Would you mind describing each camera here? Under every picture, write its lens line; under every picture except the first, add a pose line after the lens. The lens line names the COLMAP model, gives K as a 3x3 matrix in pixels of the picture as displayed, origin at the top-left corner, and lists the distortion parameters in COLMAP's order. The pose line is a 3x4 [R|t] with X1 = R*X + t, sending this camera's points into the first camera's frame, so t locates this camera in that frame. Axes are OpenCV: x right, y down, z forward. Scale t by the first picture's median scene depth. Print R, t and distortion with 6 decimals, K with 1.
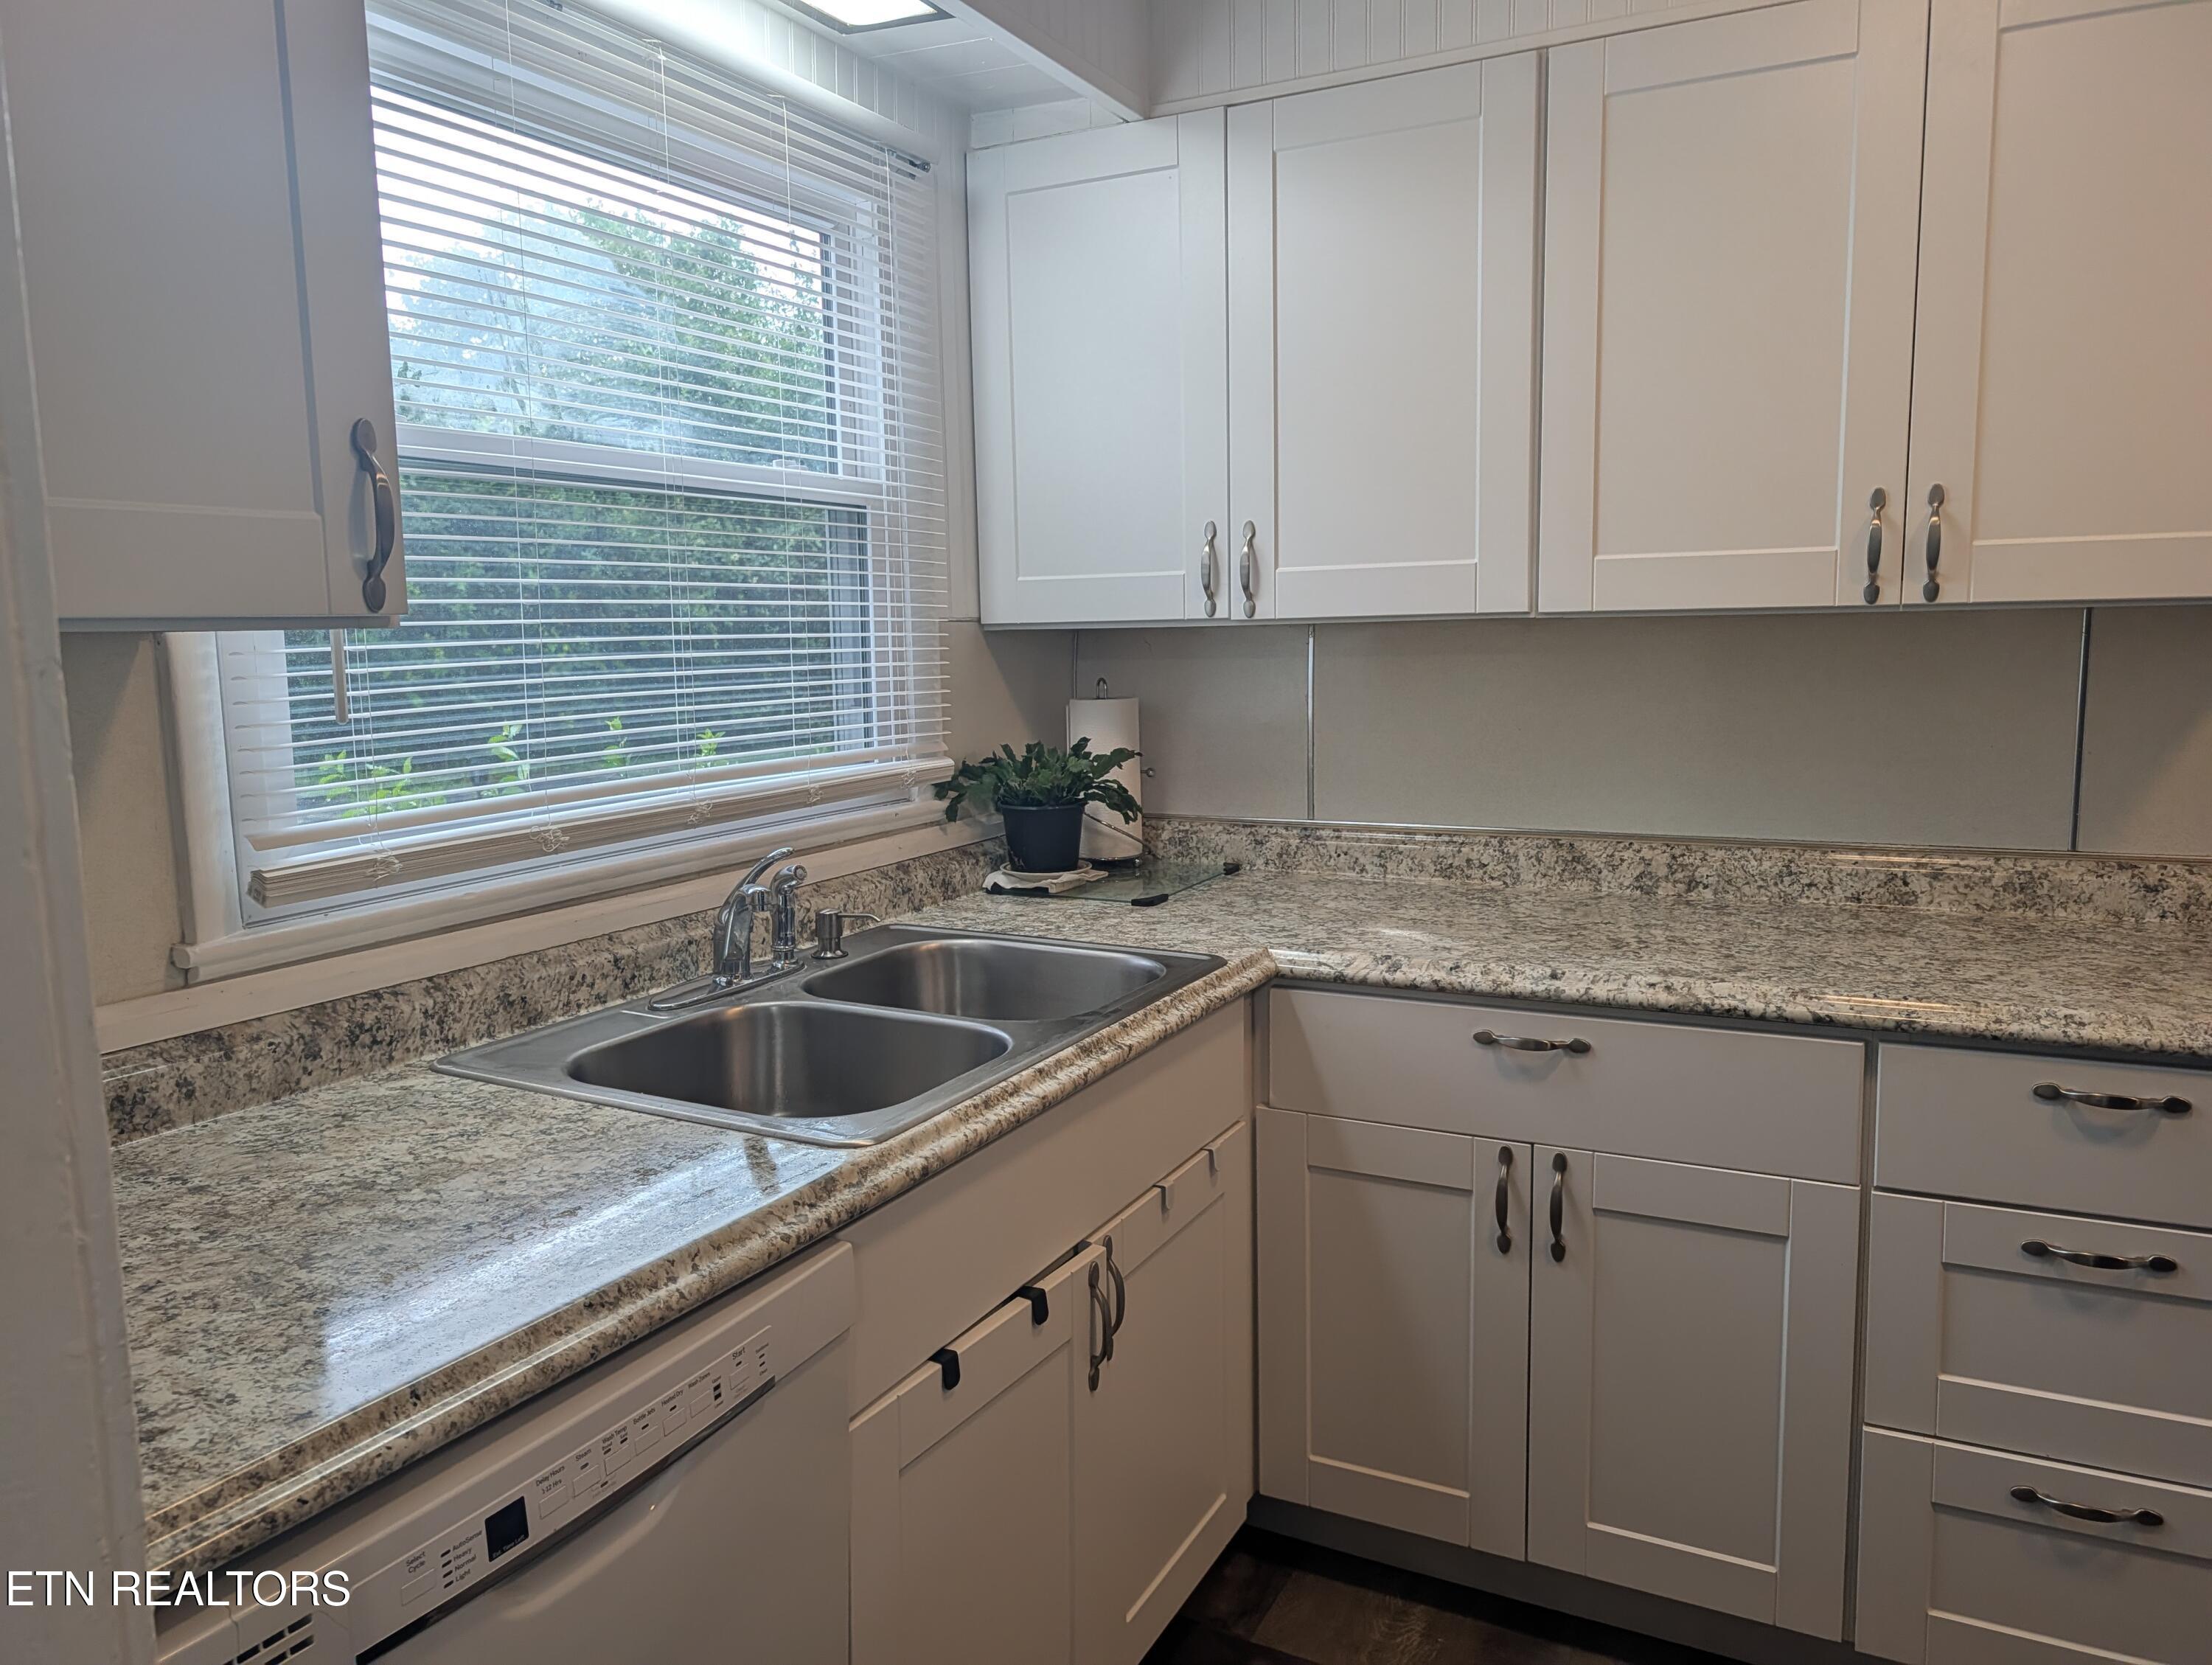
lens RADIAL K [[1584.6, 0, 1083.0], [0, 1584.6, 819.6], [0, 0, 1]] dist [0.029341, -0.036519]
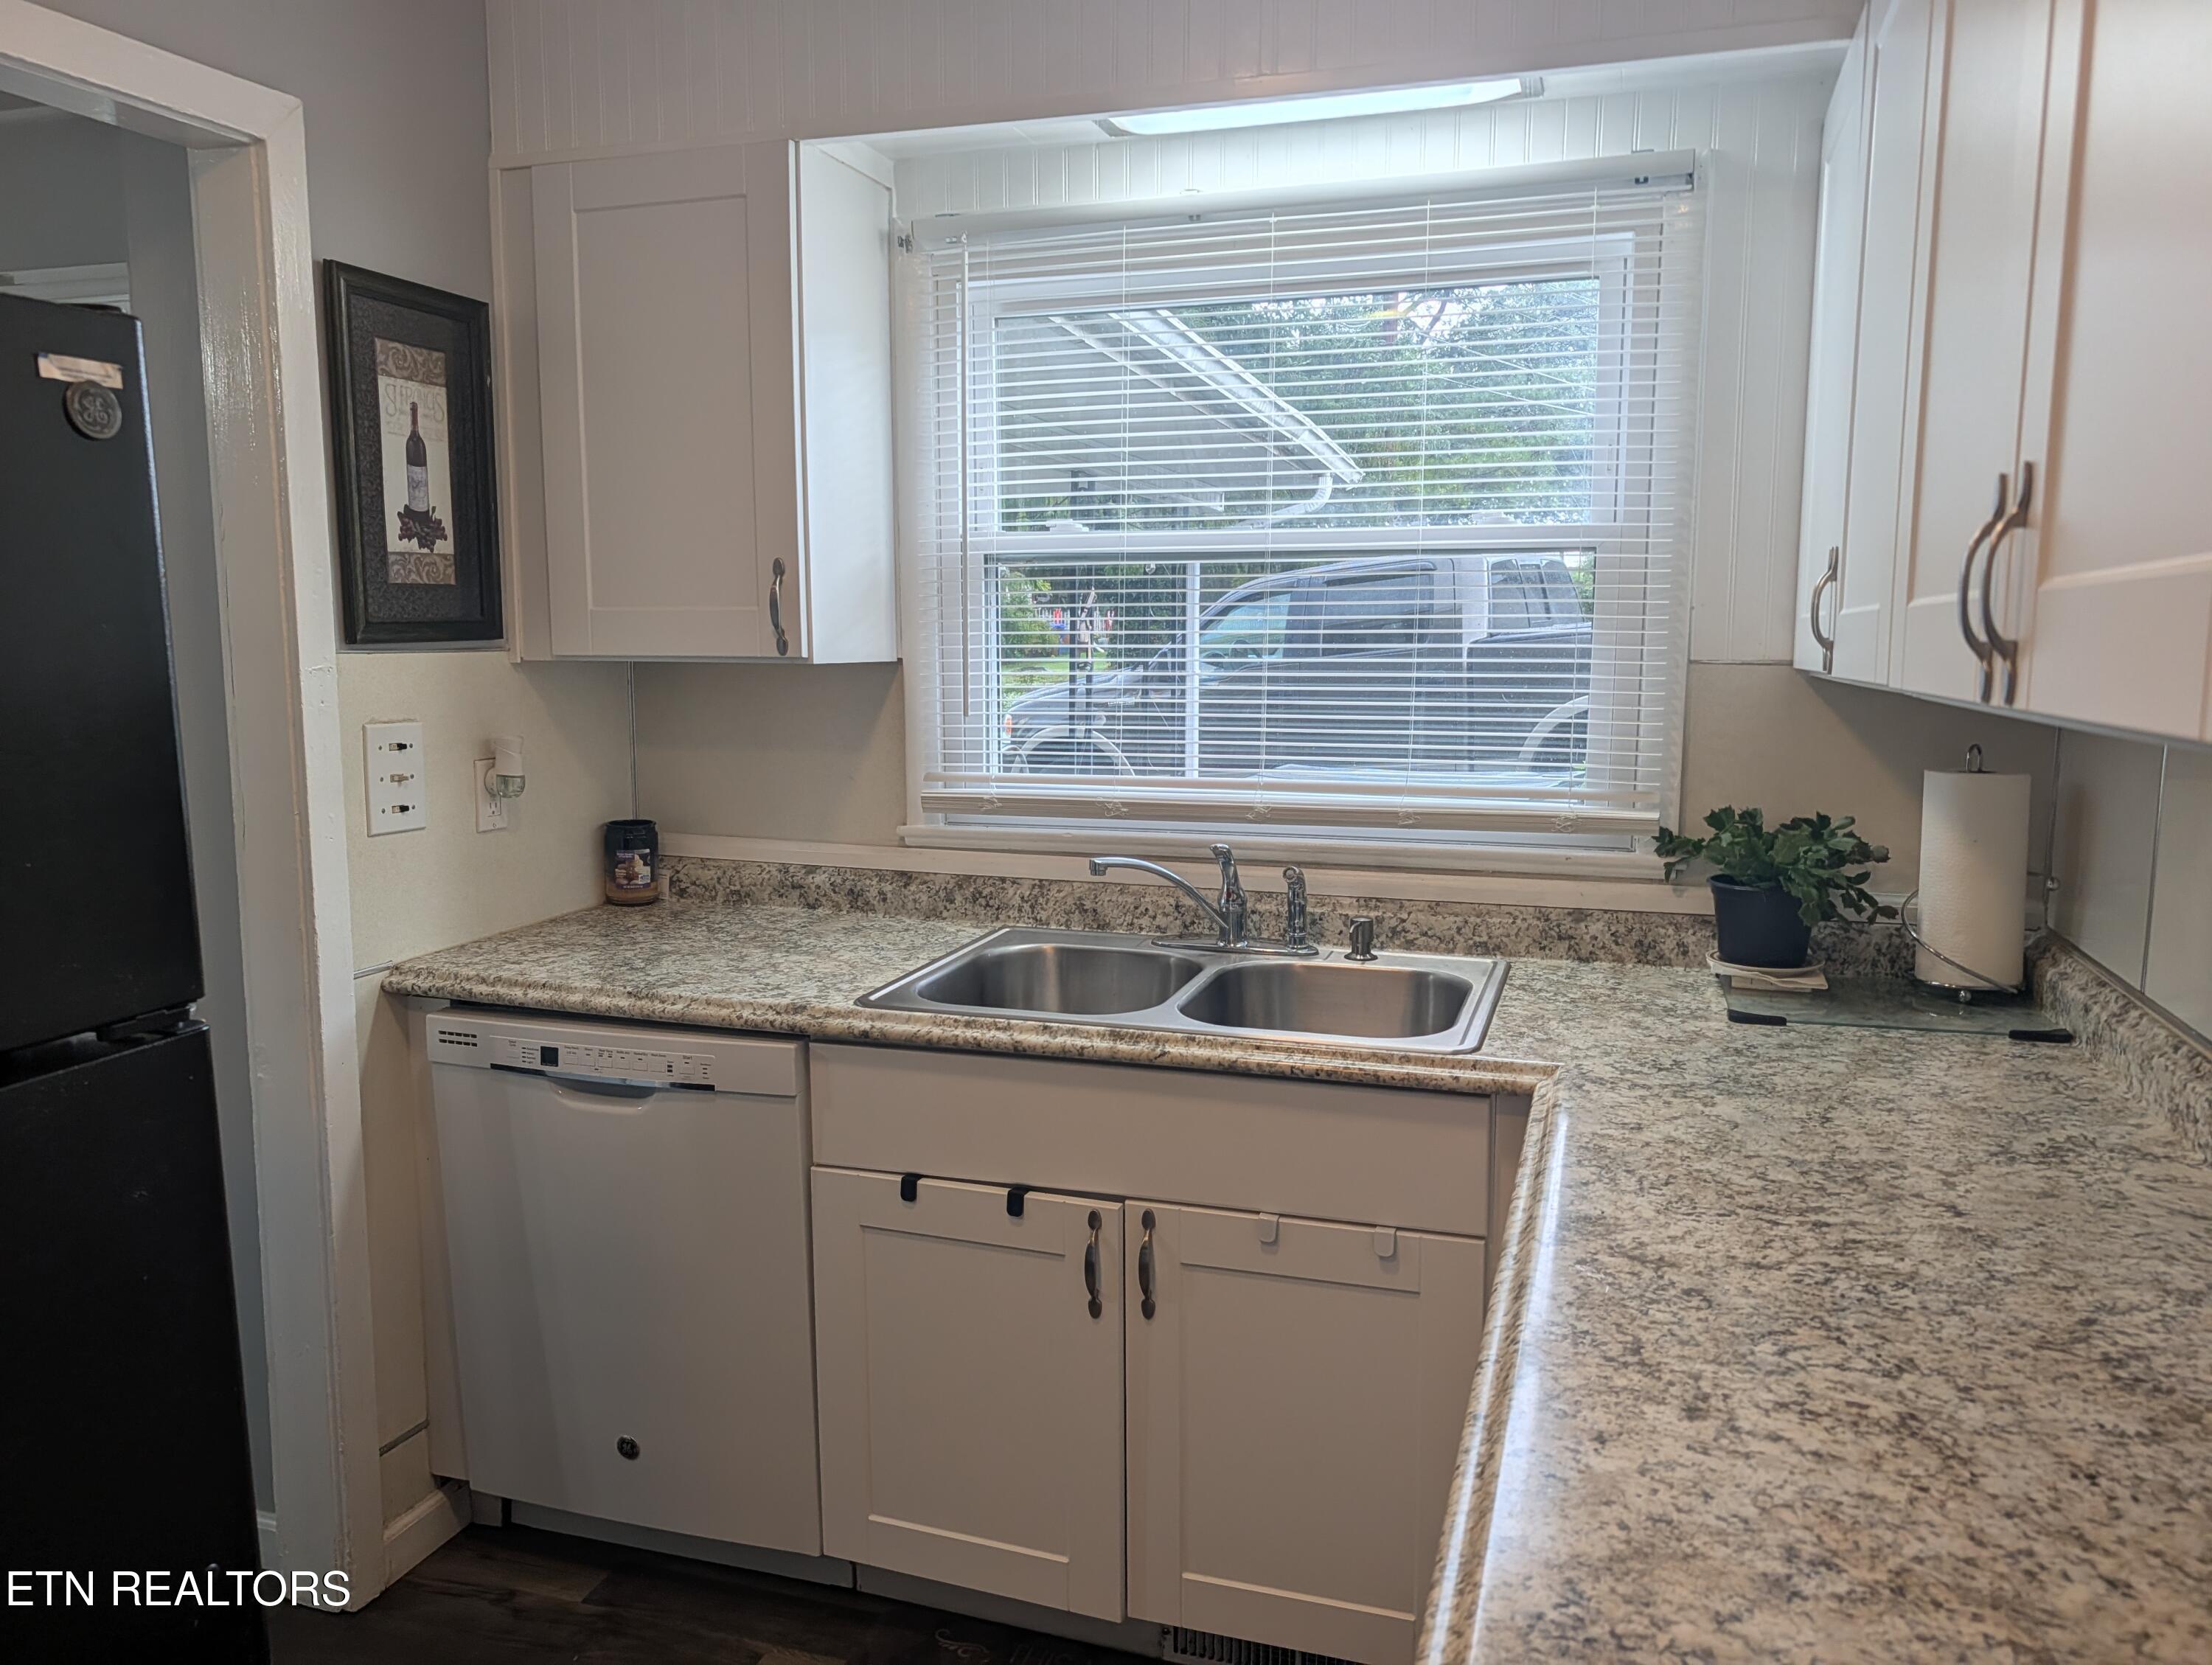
lens RADIAL K [[1584.6, 0, 1106.6], [0, 1584.6, 819.0], [0, 0, 1]] dist [0.029341, -0.036519]
pose [[0.173869, 0.130524, -0.976081, 0.931496], [-0.127920, 0.985773, 0.109034, -0.115376], [0.976425, 0.105902, 0.188092, 0.623873]]
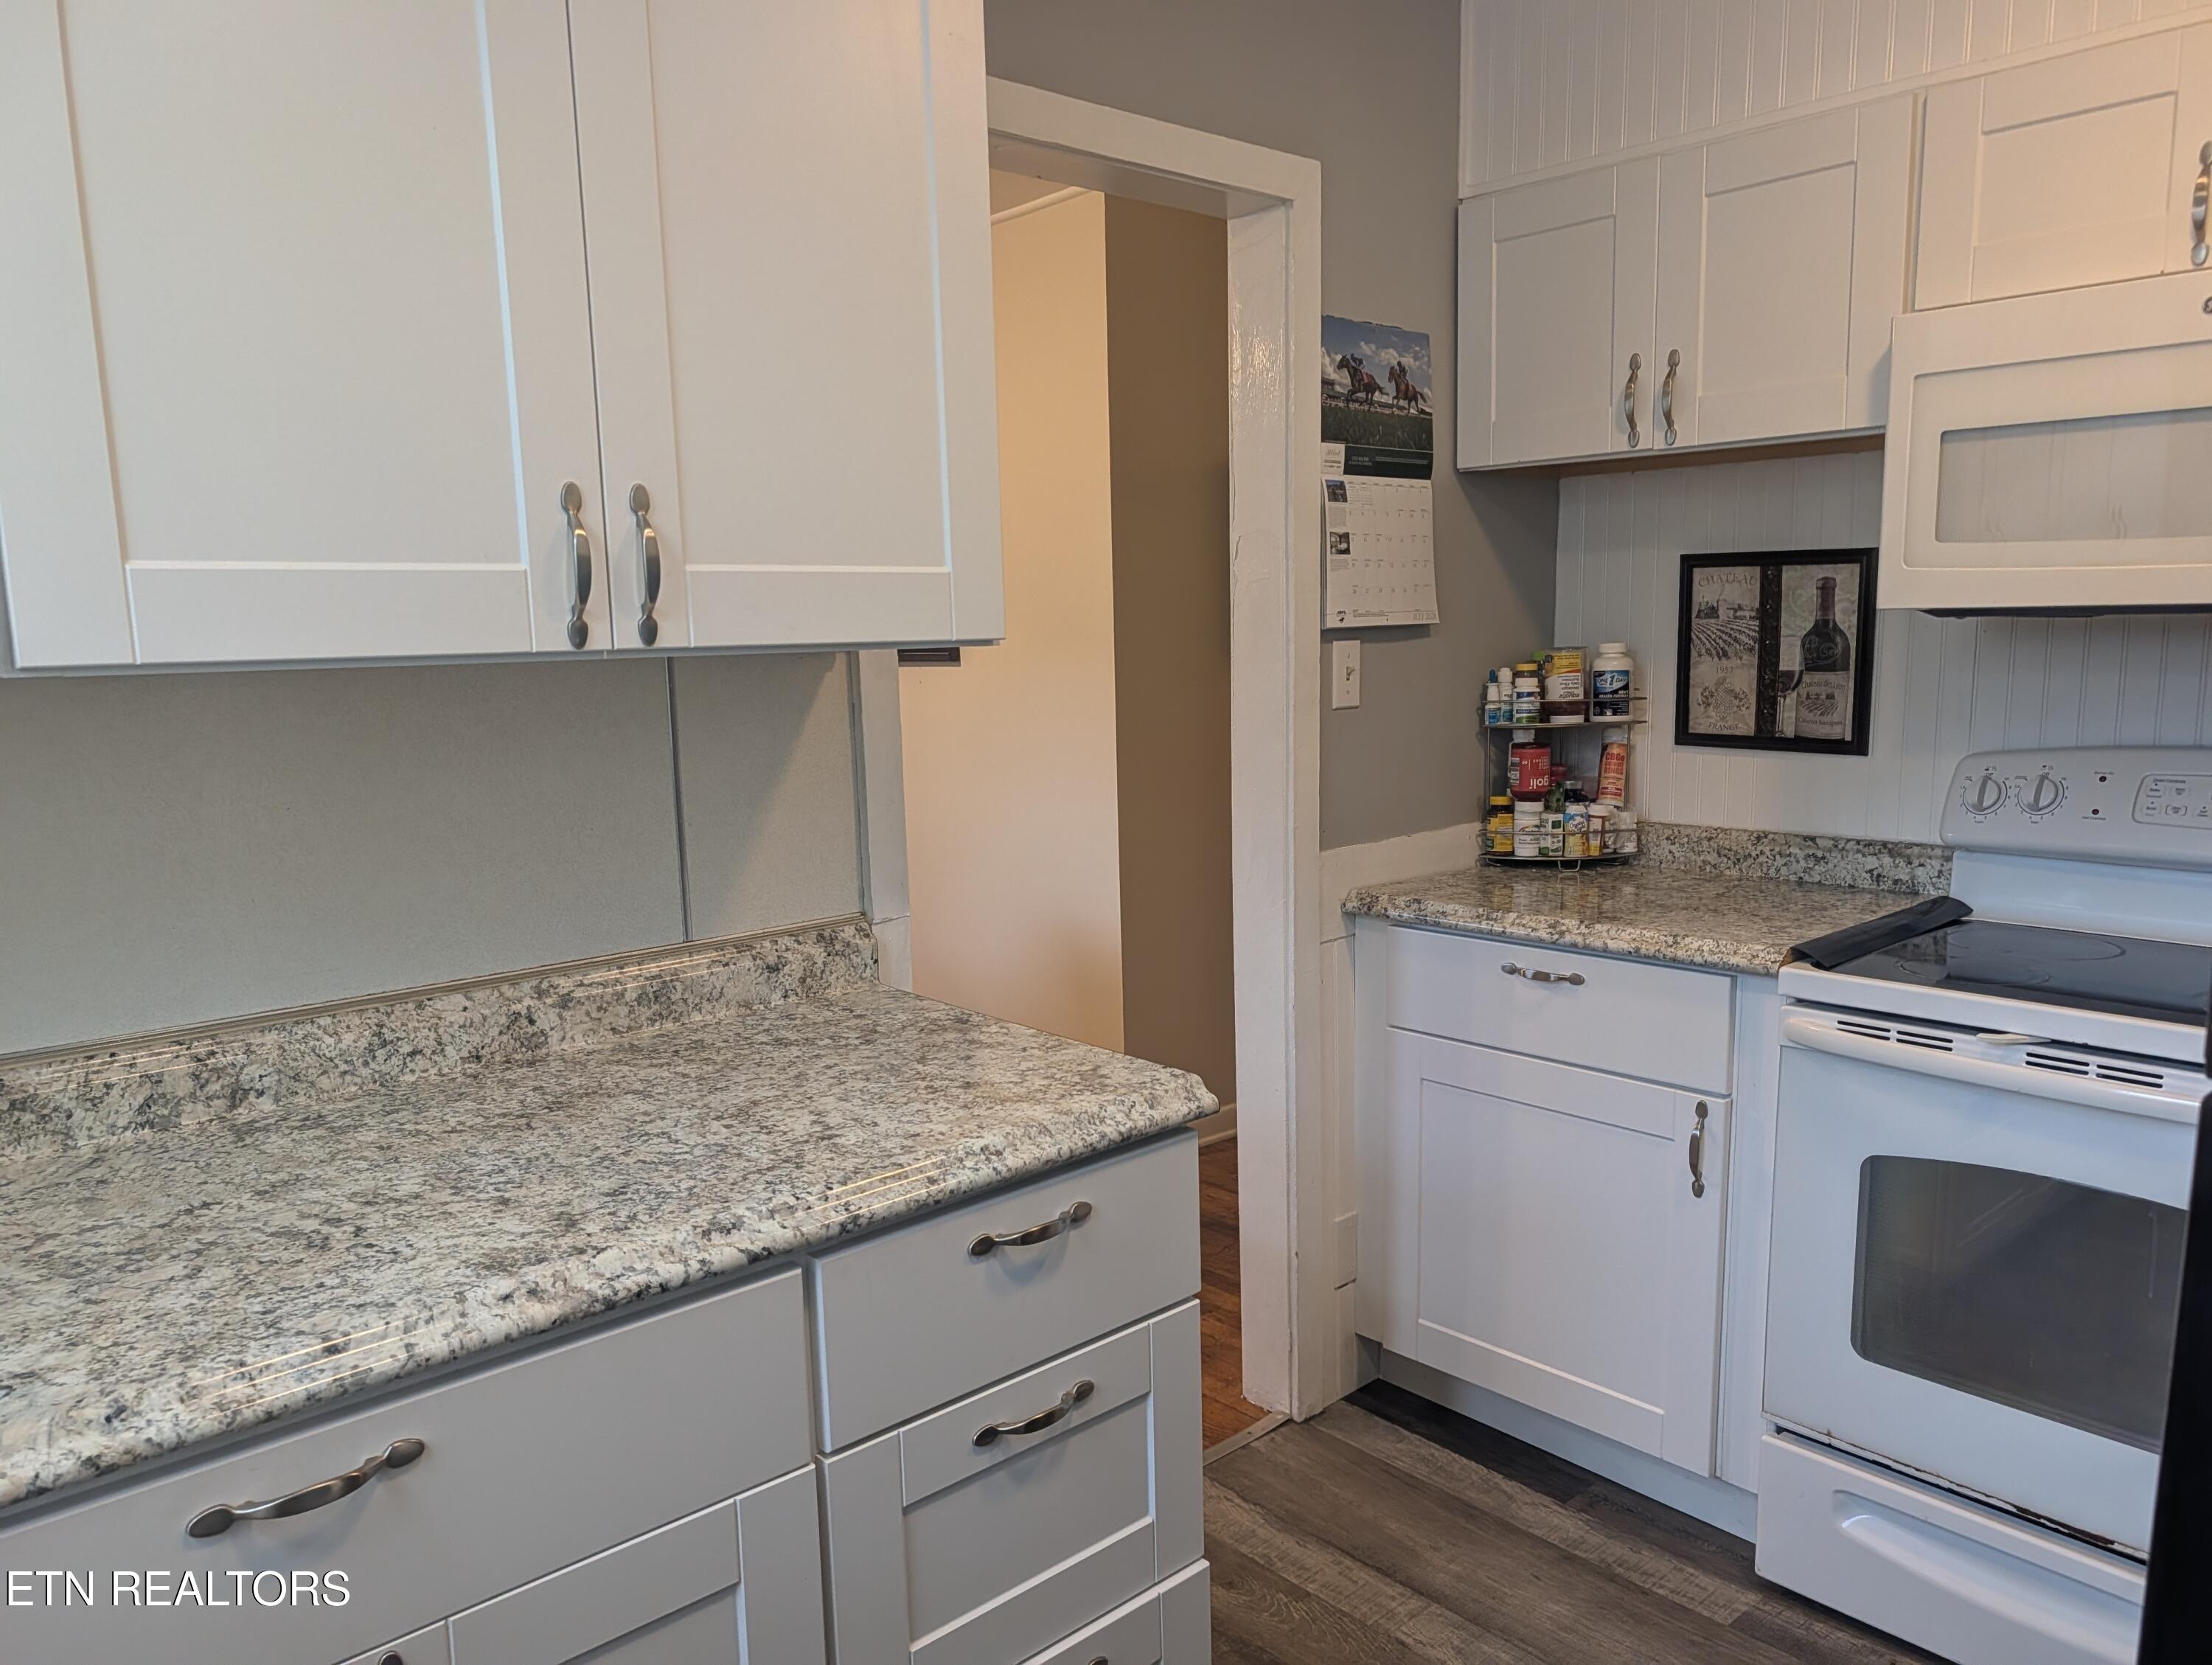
lens RADIAL K [[1584.6, 0, 1112.9], [0, 1584.6, 853.2], [0, 0, 1]] dist [0.029341, -0.036519]
pose [[0.337738, -0.122756, 0.933201, -0.088687], [0.129008, 0.988139, 0.083293, -0.073111], [-0.932357, 0.092259, 0.349568, 0.534597]]
